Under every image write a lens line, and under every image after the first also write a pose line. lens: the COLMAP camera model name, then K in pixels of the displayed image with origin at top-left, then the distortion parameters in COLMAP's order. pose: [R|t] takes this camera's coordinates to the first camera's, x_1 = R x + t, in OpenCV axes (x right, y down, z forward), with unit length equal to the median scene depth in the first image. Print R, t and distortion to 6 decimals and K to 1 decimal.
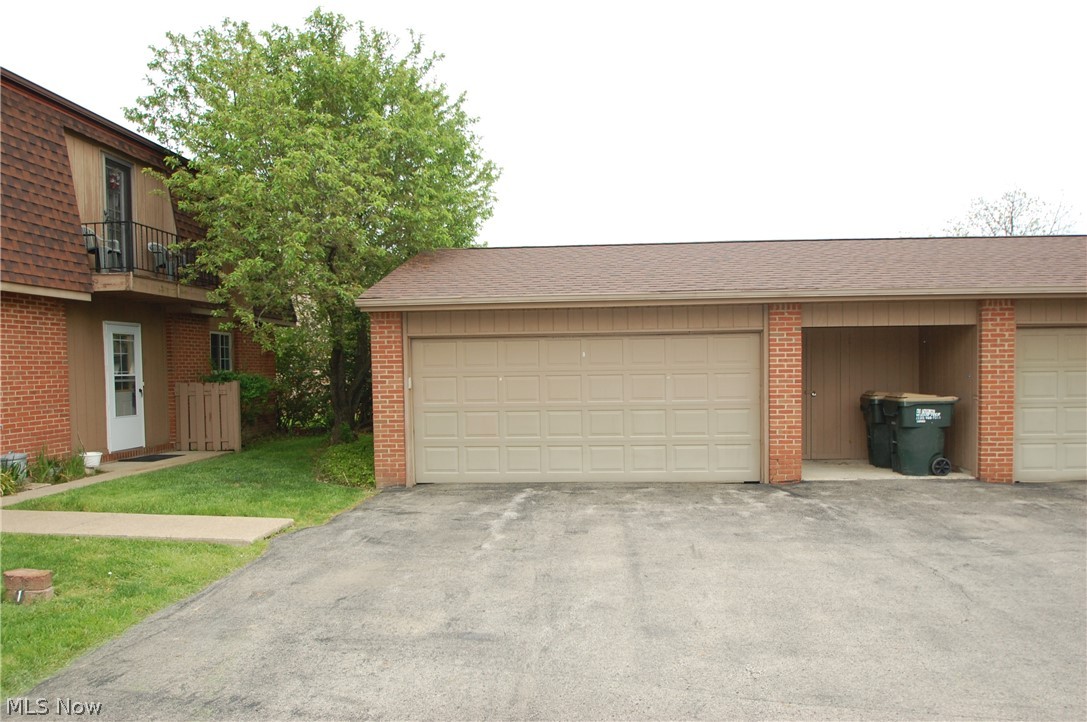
lens RADIAL K [[624.4, 0, 543.5], [0, 624.4, 361.0], [0, 0, 1]] dist [-0.002666, -0.004065]
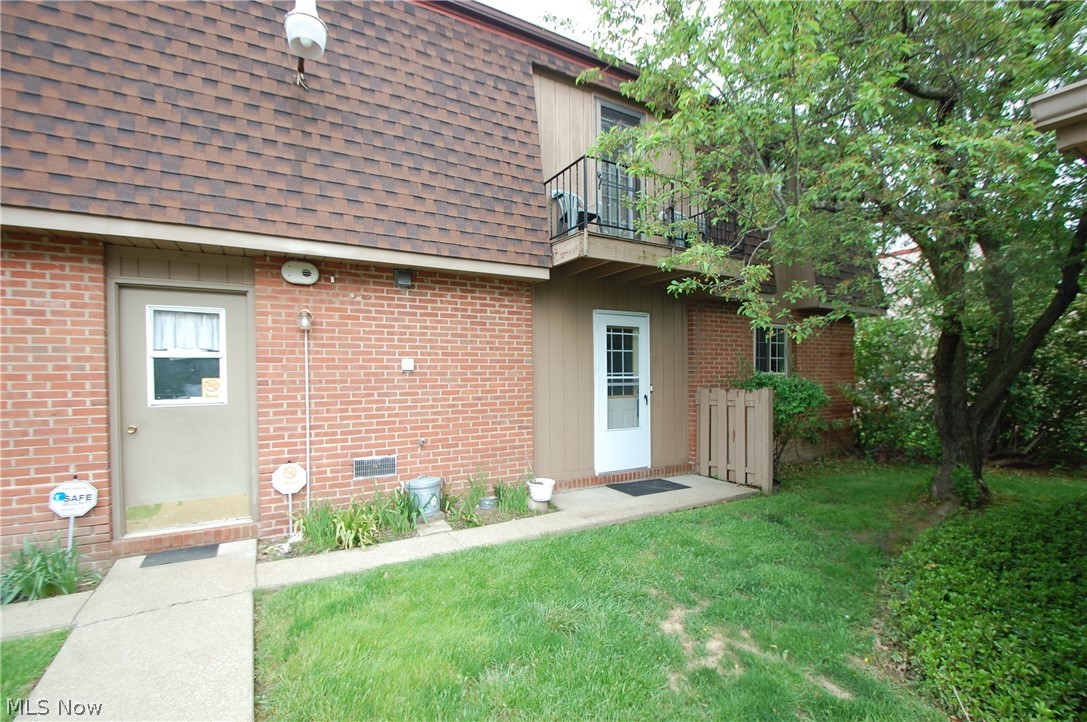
lens RADIAL K [[478.4, 0, 557.3], [0, 478.4, 384.9], [0, 0, 1]] dist [0.016757, -0.017113]
pose [[0.534990, 0.030133, -0.844321, -0.230979], [0.005345, 0.999223, 0.039047, 0.009180], [0.844841, -0.025403, 0.534414, 0.704671]]
